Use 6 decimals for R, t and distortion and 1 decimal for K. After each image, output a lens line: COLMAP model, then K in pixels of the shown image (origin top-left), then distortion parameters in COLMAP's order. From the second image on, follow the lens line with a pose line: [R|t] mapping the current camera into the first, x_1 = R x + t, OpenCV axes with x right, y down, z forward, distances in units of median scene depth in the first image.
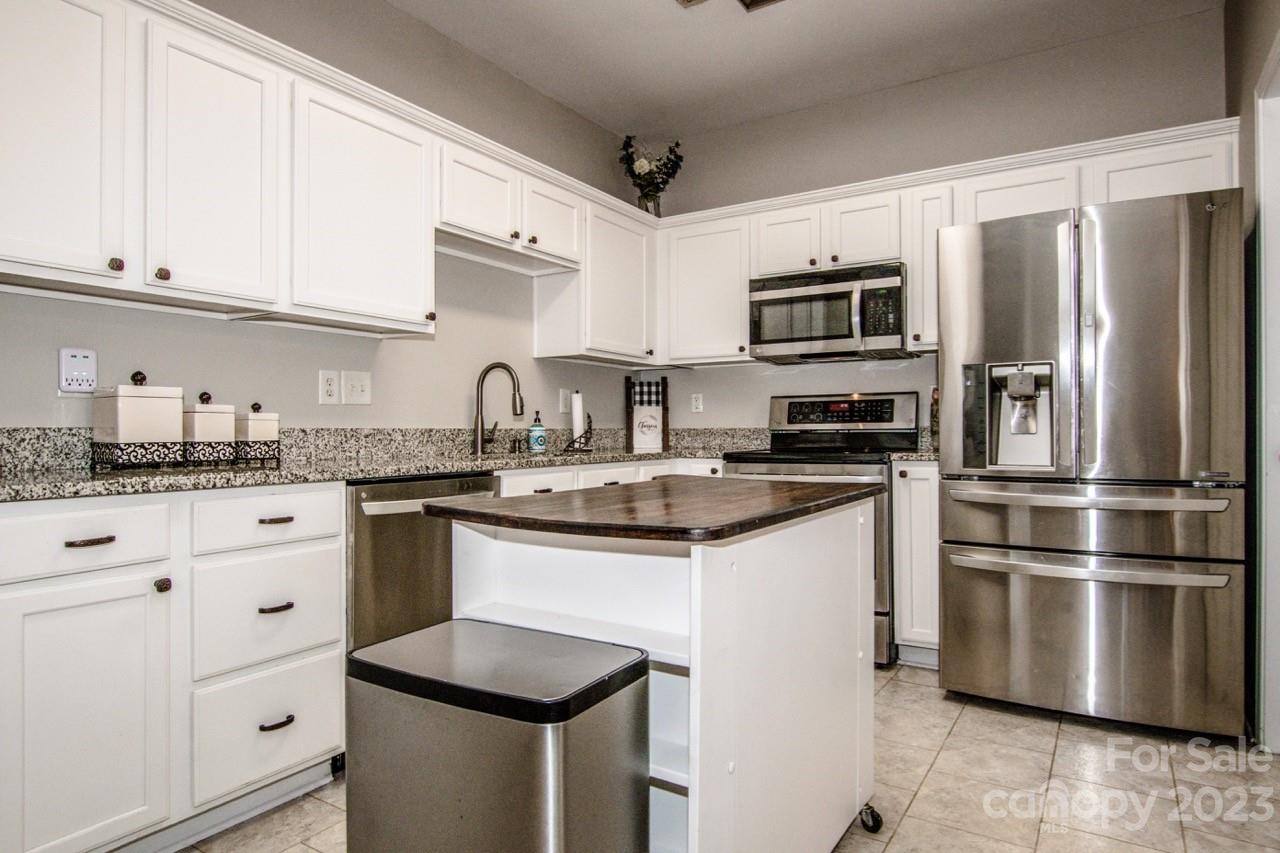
lens RADIAL K [[739.0, 0, 612.6], [0, 739.0, 416.5], [0, 0, 1]] dist [-0.020643, -0.000045]
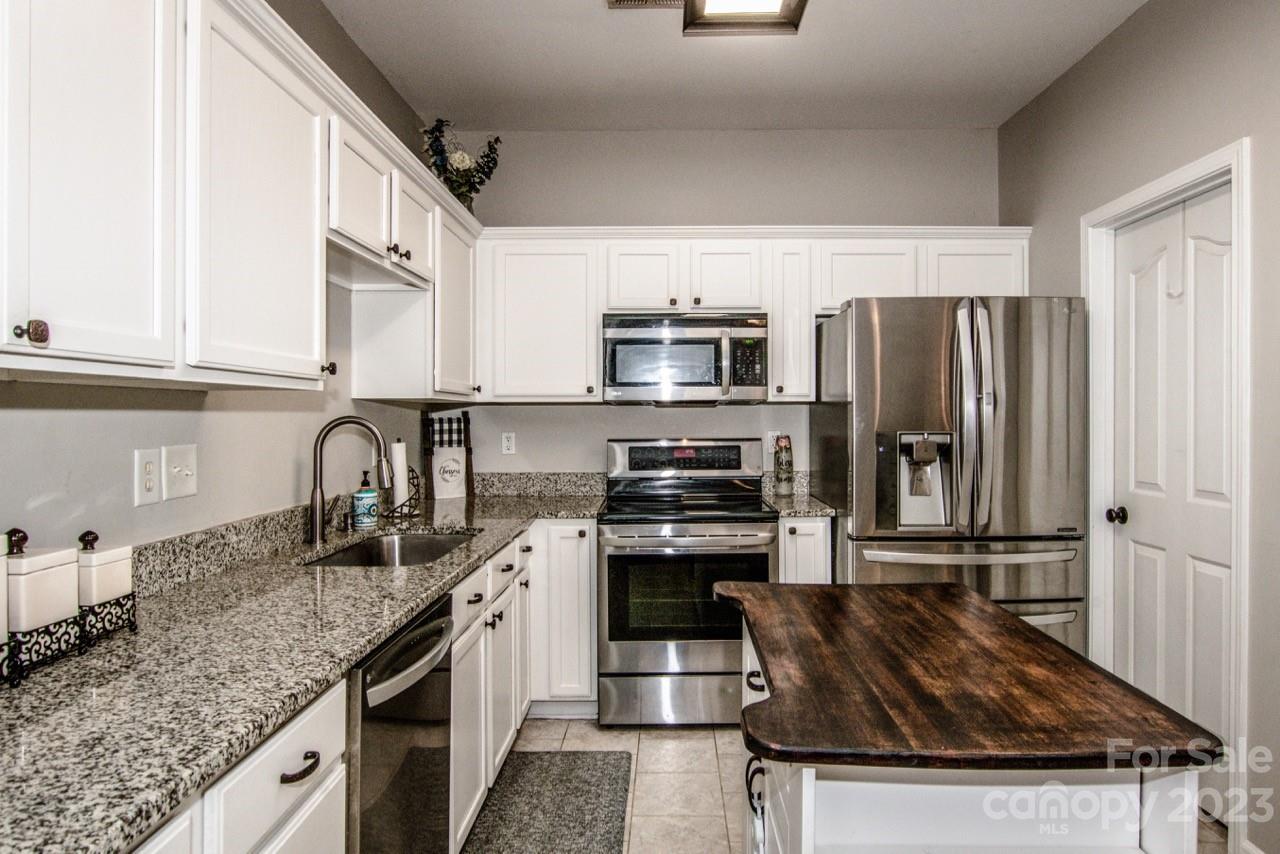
lens RADIAL K [[781.6, 0, 644.2], [0, 781.6, 416.8], [0, 0, 1]] dist [-0.005519, 0.000099]
pose [[0.846261, -0.004346, 0.532751, -0.312481], [-0.004831, 0.999863, 0.015831, -0.084330], [-0.532747, -0.015971, 0.846124, 0.184946]]
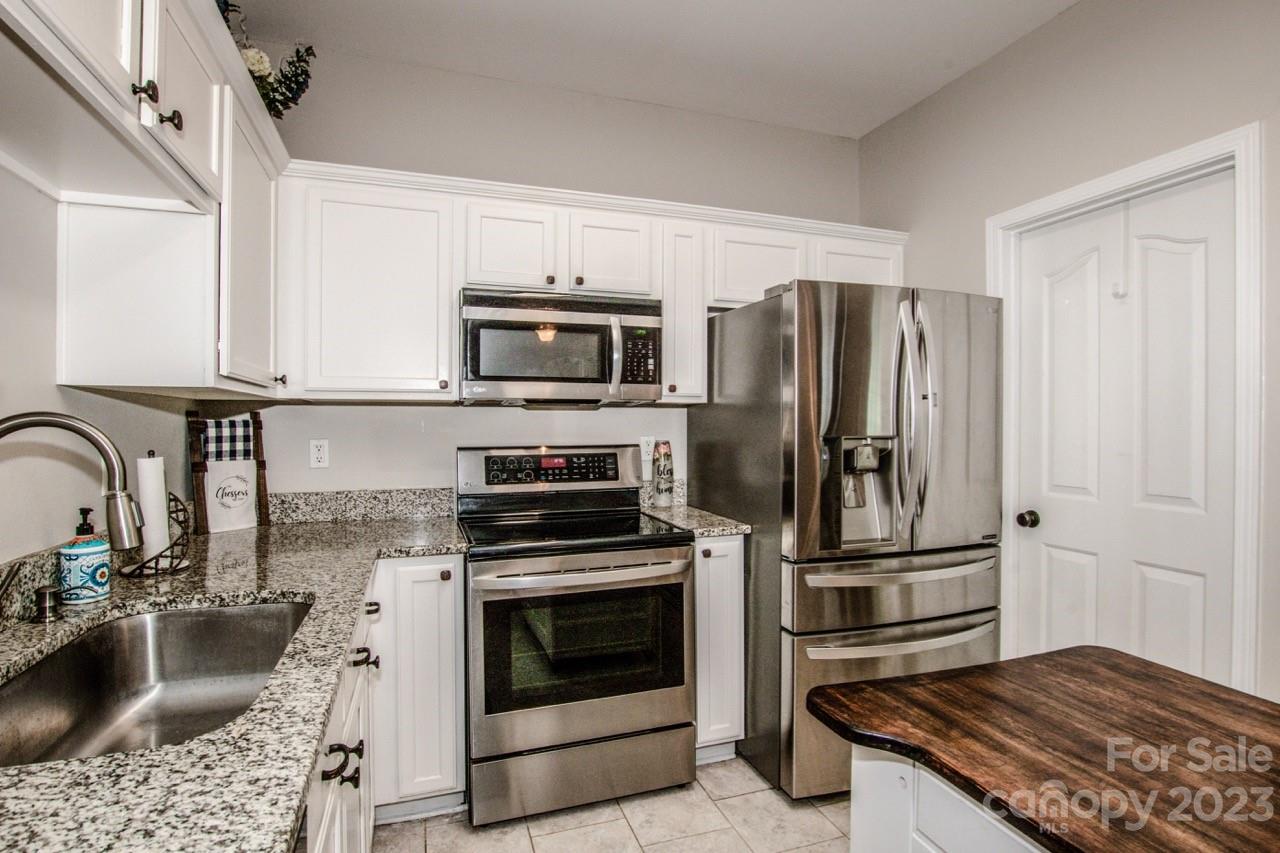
lens RADIAL K [[638.8, 0, 647.4], [0, 638.8, 424.9], [0, 0, 1]] dist [-0.023207, 0.000045]
pose [[0.596667, -0.003755, 0.802480, -0.219898], [-0.012188, 0.999831, 0.013740, -0.072705], [-0.802396, -0.017979, 0.596521, 0.552397]]
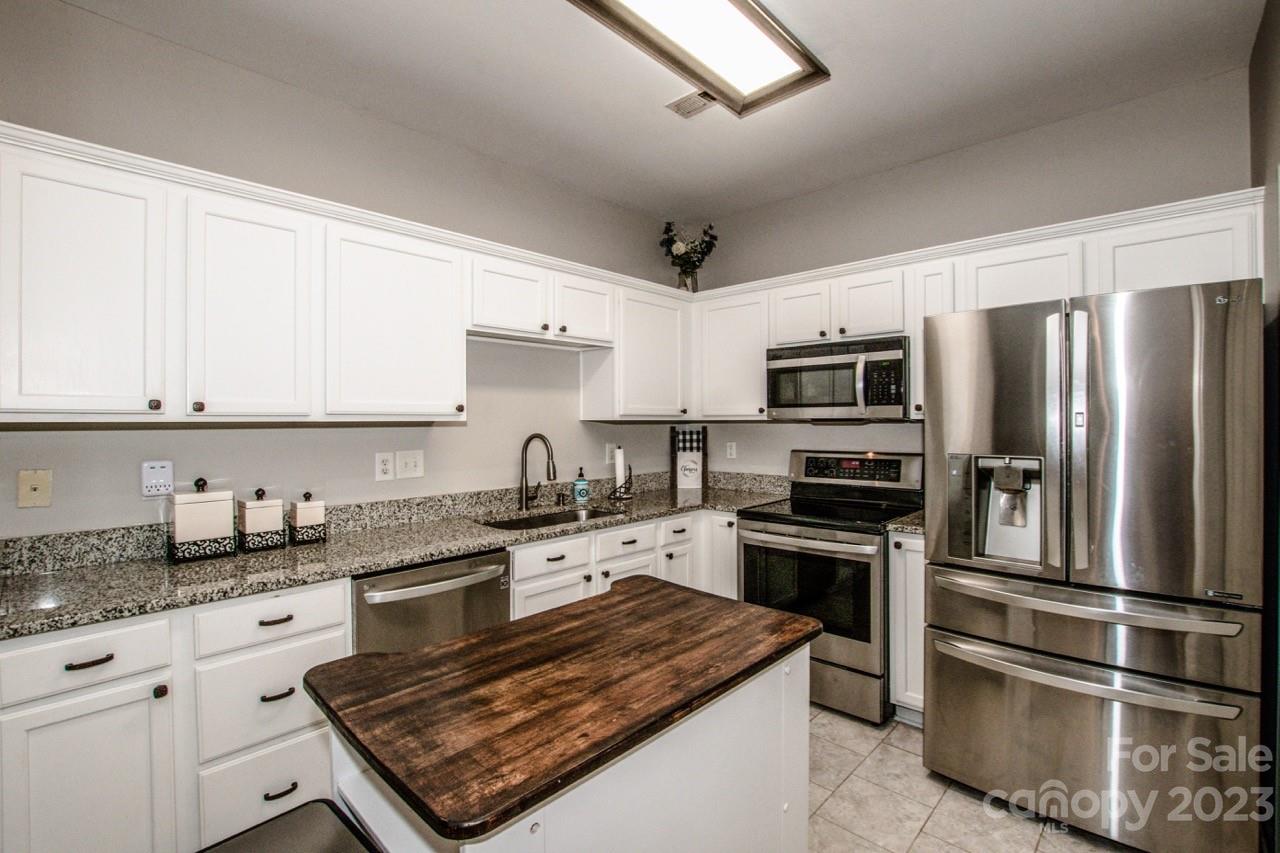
lens RADIAL K [[567.4, 0, 618.3], [0, 567.4, 420.7], [0, 0, 1]] dist [-0.037220, 0.006049]
pose [[0.982608, -0.007587, -0.185536, 0.137713], [0.010374, 0.999847, 0.014057, -0.102883], [0.185401, -0.015737, 0.982537, 0.131069]]
